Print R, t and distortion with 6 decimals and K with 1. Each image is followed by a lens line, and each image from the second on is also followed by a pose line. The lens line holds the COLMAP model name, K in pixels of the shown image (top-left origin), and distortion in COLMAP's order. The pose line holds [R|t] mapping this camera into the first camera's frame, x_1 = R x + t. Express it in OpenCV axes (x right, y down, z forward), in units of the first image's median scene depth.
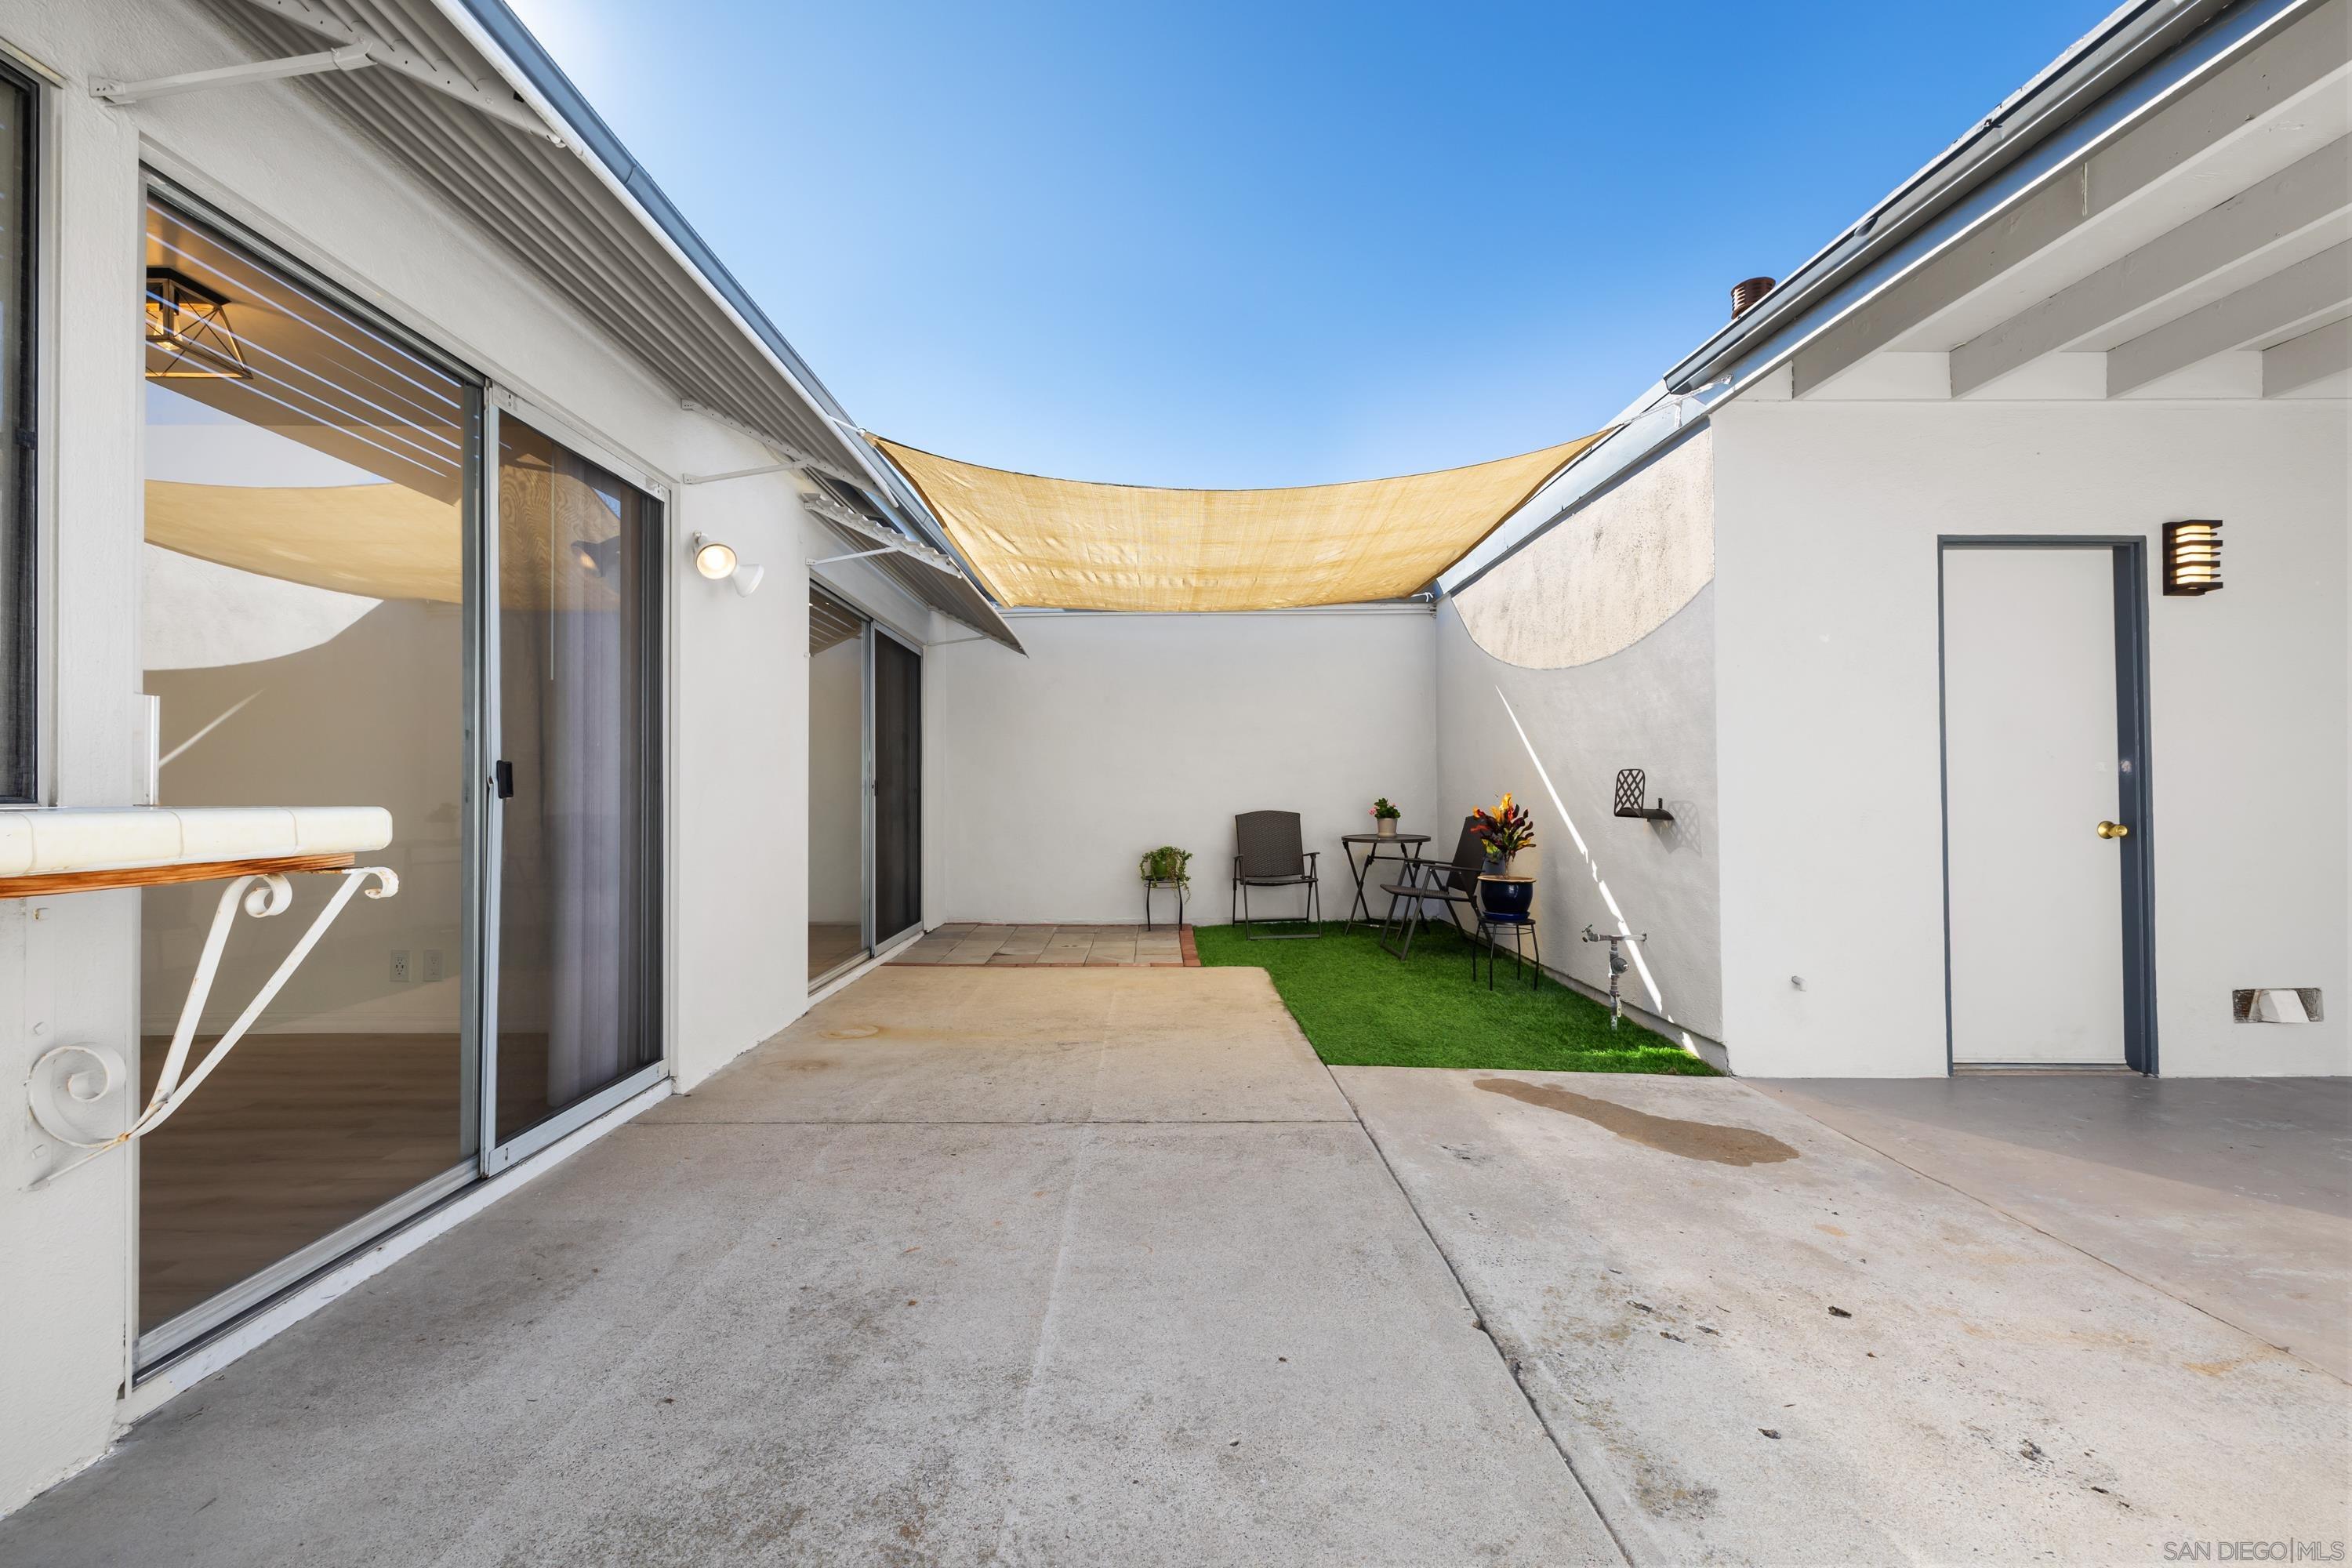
lens RADIAL K [[1002.1, 0, 1171.3], [0, 1002.1, 773.2], [0, 0, 1]] dist [0.003607, 0.000513]
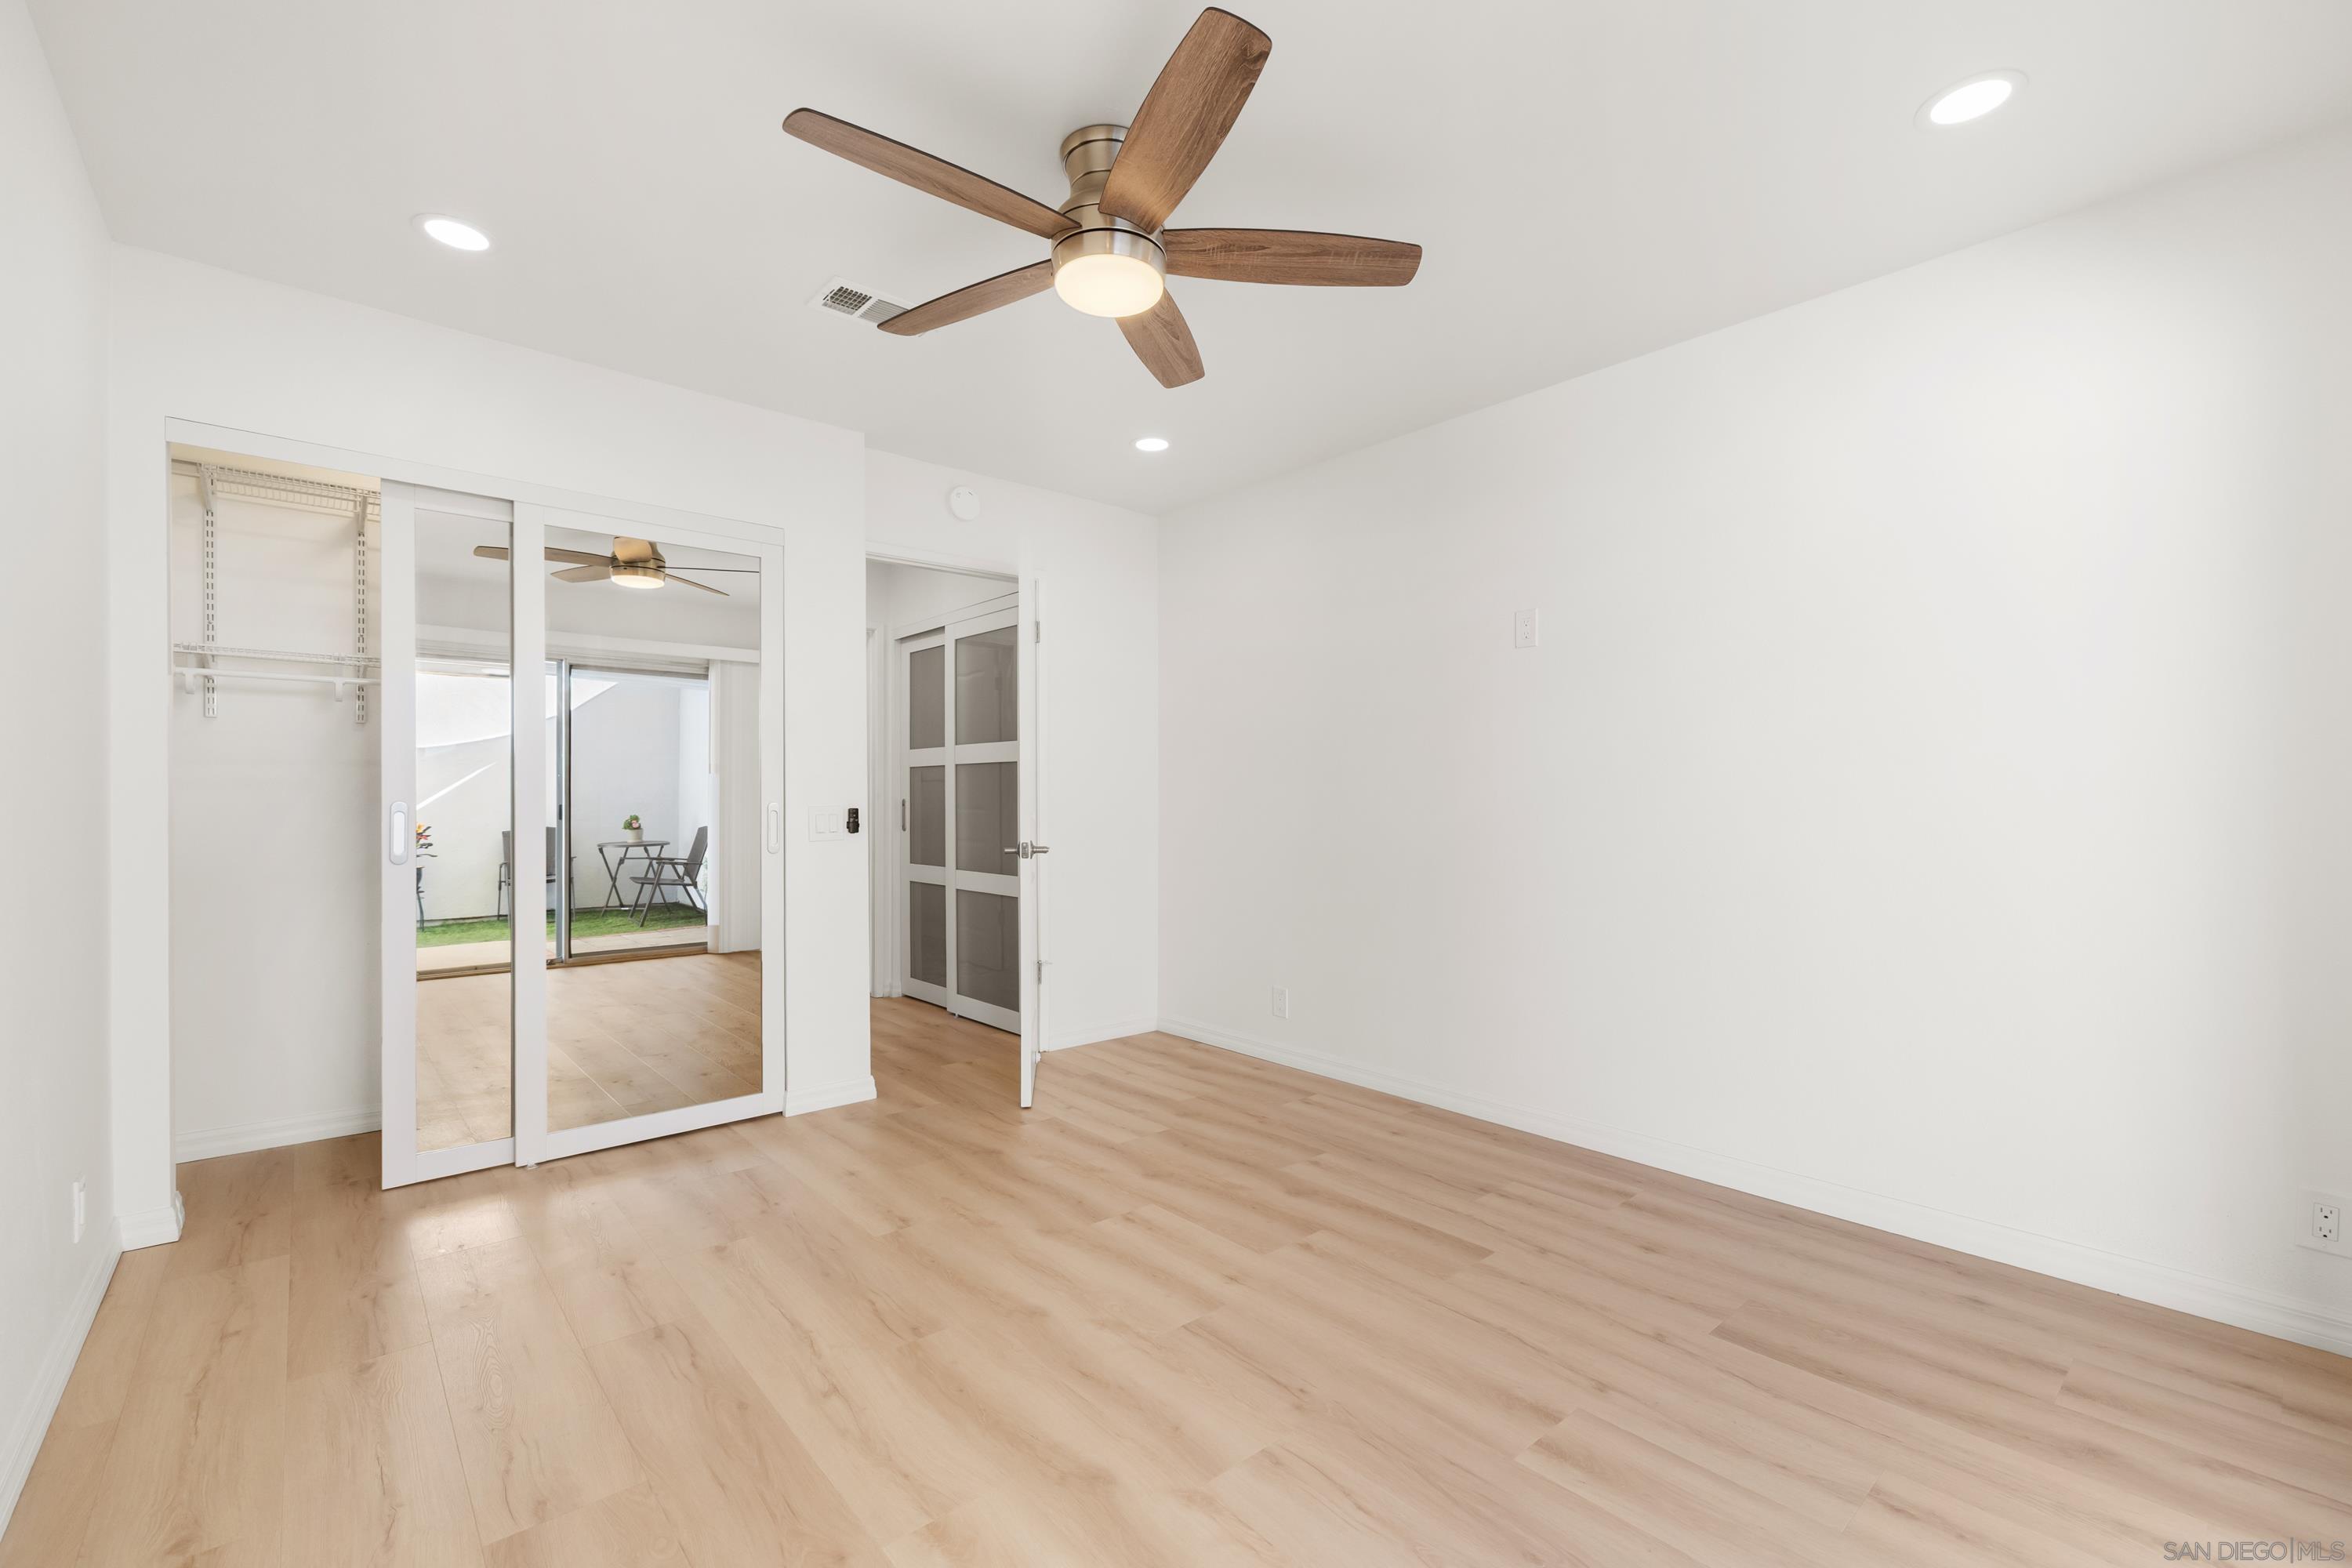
lens RADIAL K [[1002.1, 0, 1175.0], [0, 1002.1, 791.9], [0, 0, 1]] dist [0.003607, 0.000513]
pose [[0.767028, -0.001169, 0.641612, -0.120366], [-0.010702, 0.999836, 0.014616, -0.041276], [-0.641524, -0.018077, 0.766890, -0.633714]]
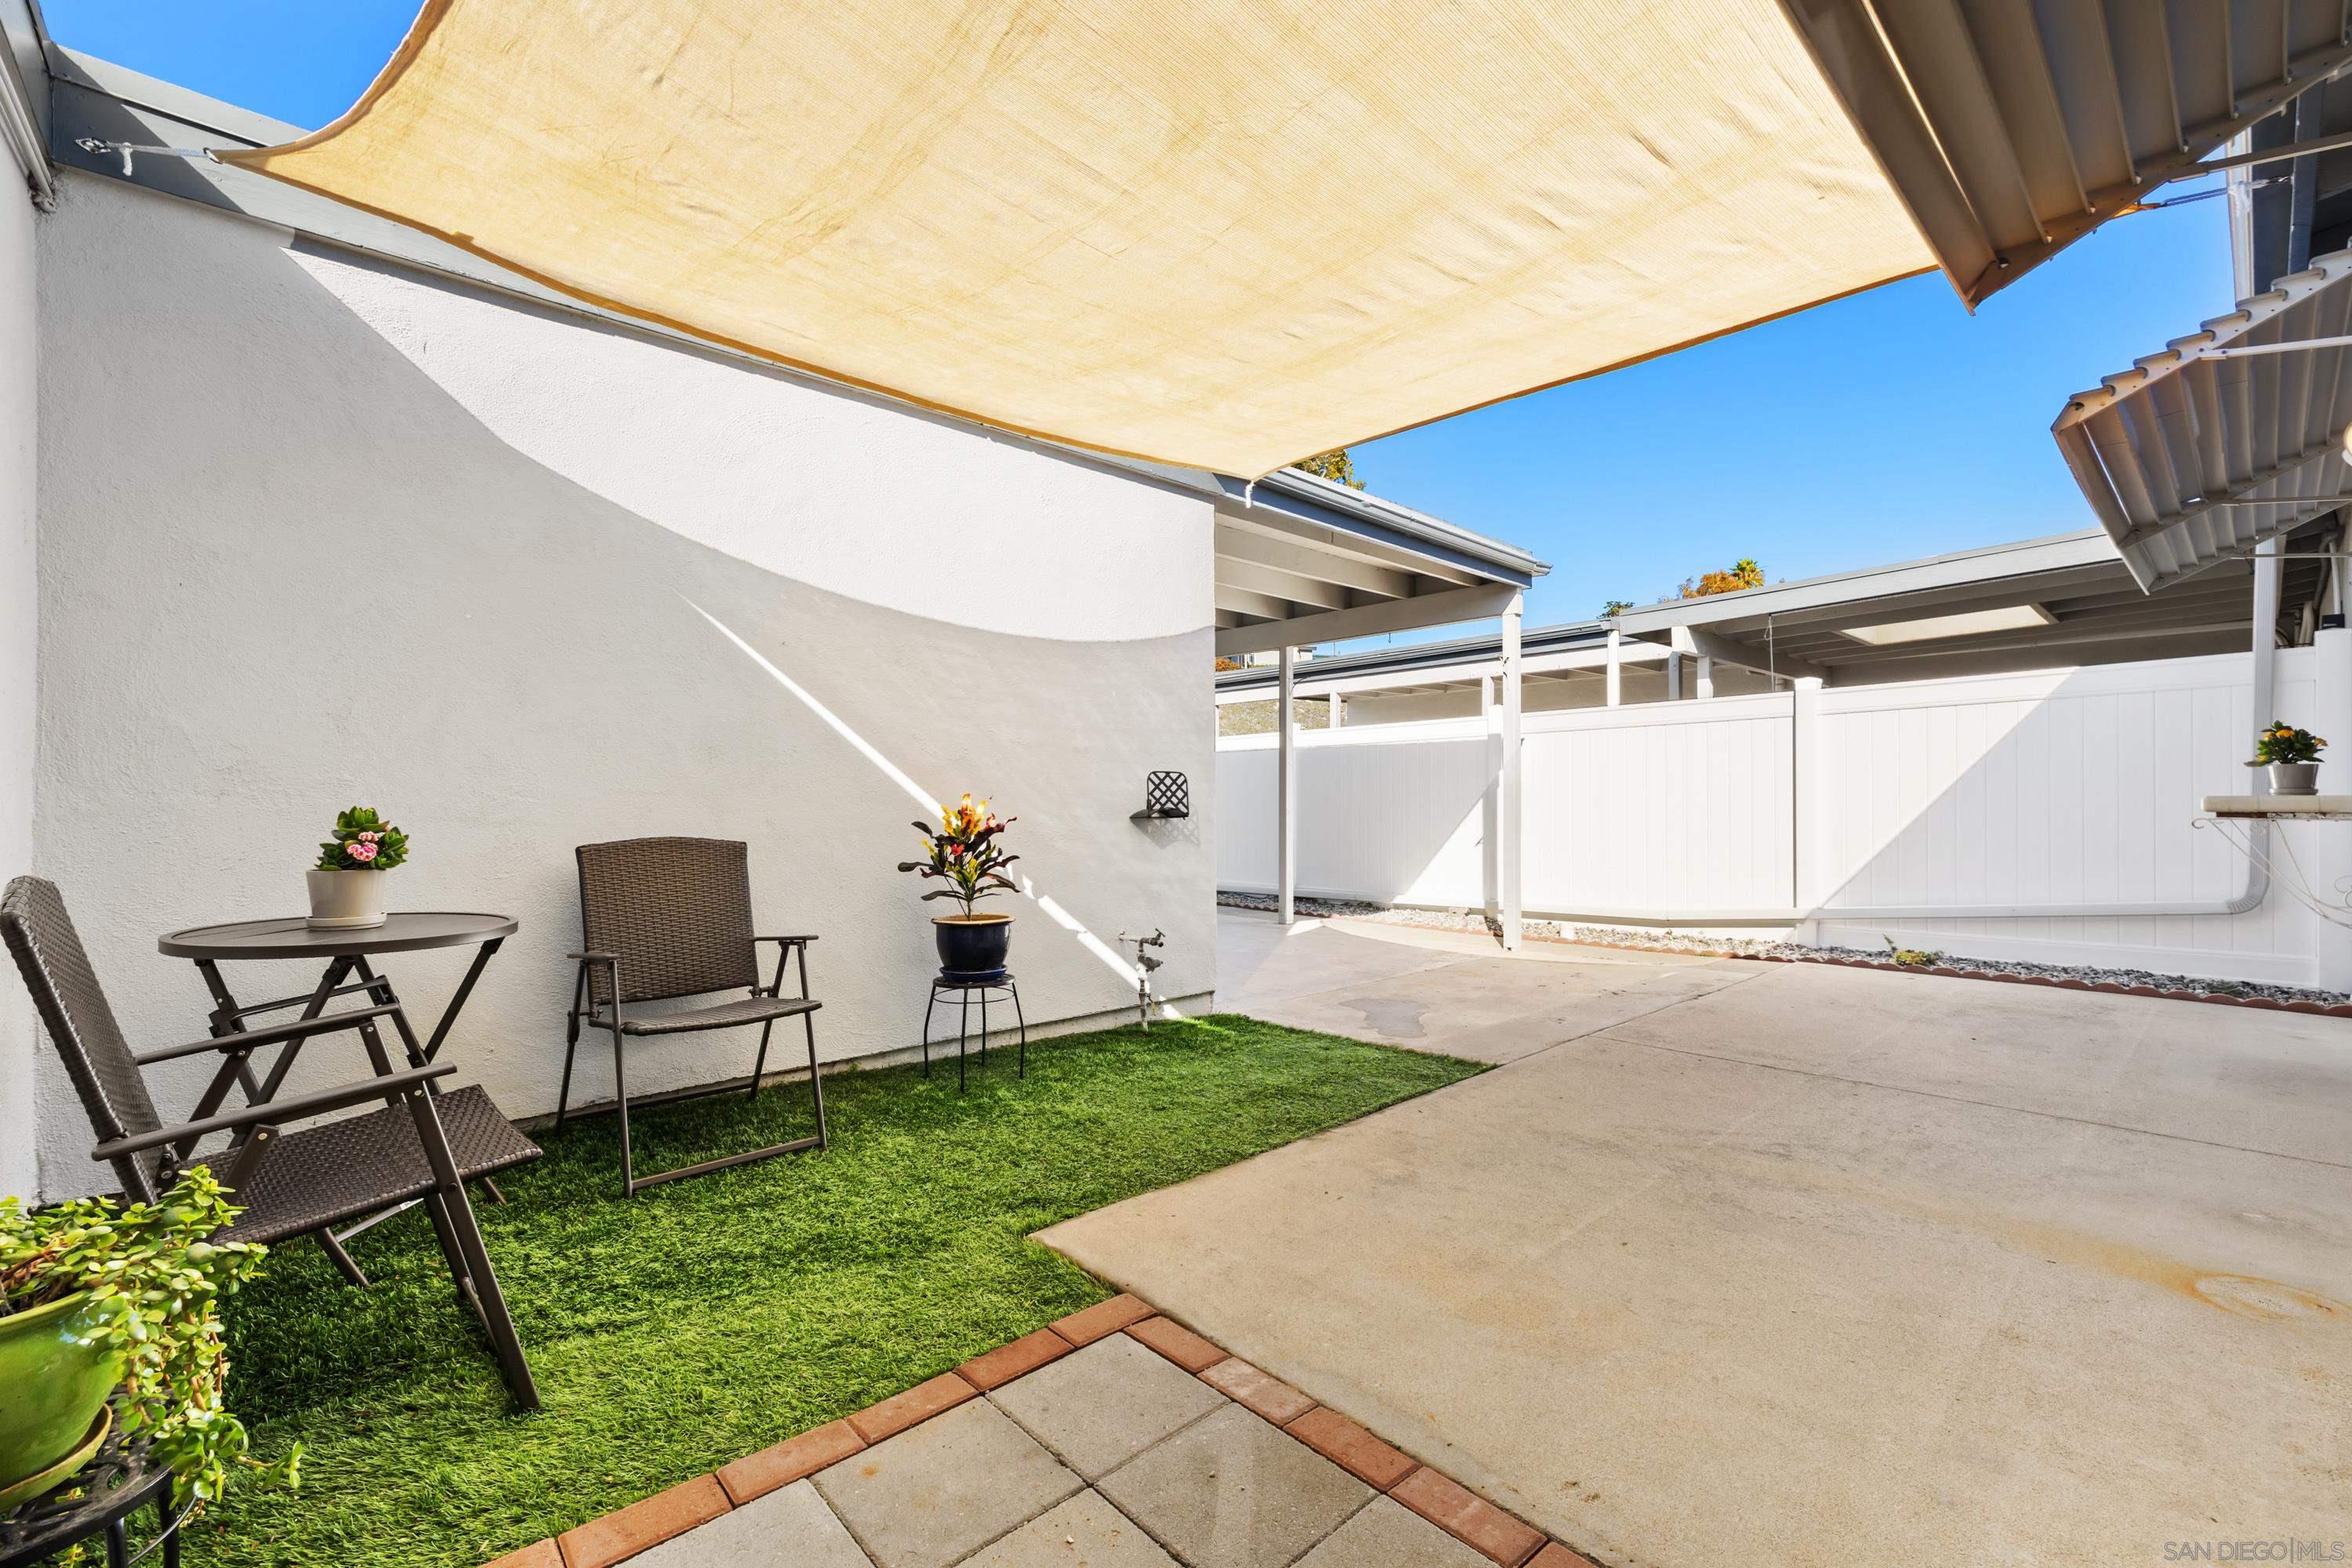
lens RADIAL K [[1002.1, 0, 1173.9], [0, 1002.1, 788.5], [0, 0, 1]] dist [0.003607, 0.000513]
pose [[-0.664777, 0.010344, 0.746971, -0.260118], [-0.012220, 0.999620, -0.024718, 0.030840], [-0.746942, -0.025560, -0.664397, 1.321873]]
